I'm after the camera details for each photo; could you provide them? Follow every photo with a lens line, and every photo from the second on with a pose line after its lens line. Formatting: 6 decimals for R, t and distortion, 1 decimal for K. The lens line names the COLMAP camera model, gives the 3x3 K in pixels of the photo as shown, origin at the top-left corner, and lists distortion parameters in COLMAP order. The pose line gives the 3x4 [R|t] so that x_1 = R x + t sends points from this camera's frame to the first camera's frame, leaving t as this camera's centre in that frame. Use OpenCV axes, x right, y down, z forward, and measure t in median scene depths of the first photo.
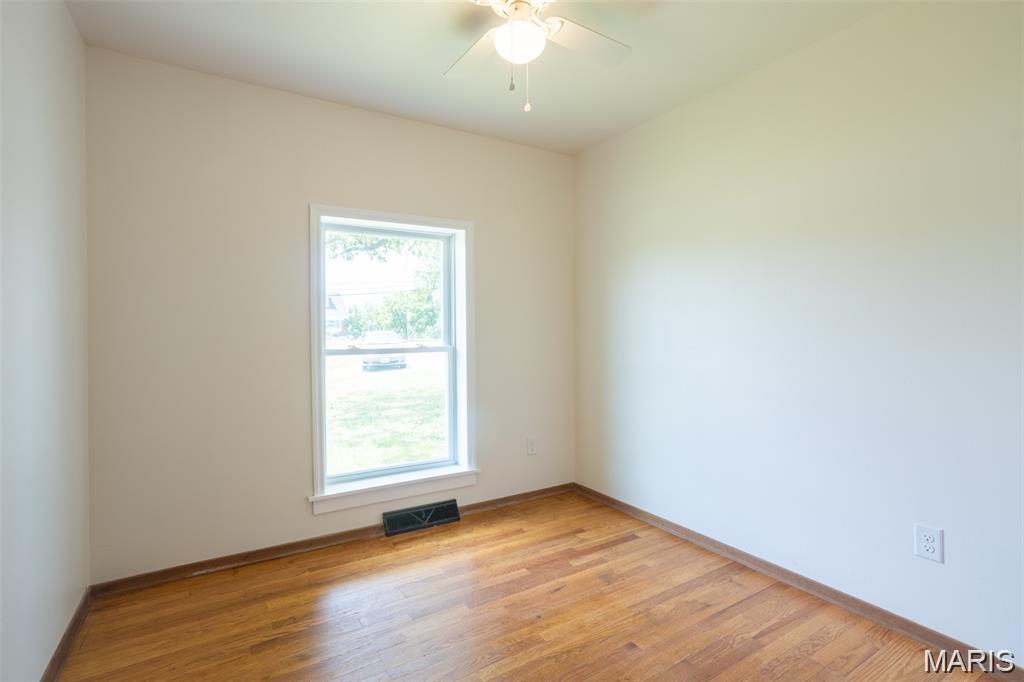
lens RADIAL K [[493.7, 0, 506.6], [0, 493.7, 337.1], [0, 0, 1]] dist [0.000957, 0.008349]
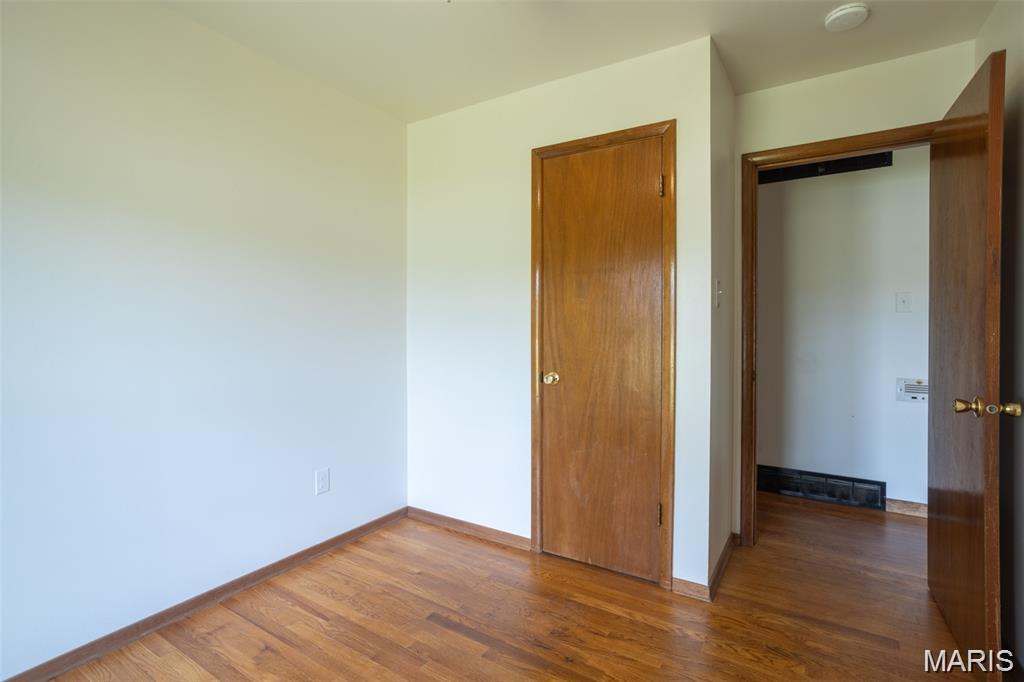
lens RADIAL K [[493.7, 0, 510.5], [0, 493.7, 337.0], [0, 0, 1]] dist [0.000957, 0.008349]
pose [[-0.443809, -0.017679, 0.895947, -0.590858], [0.004860, 0.999743, 0.022135, -0.022498], [-0.896108, 0.014178, -0.443610, 1.062320]]
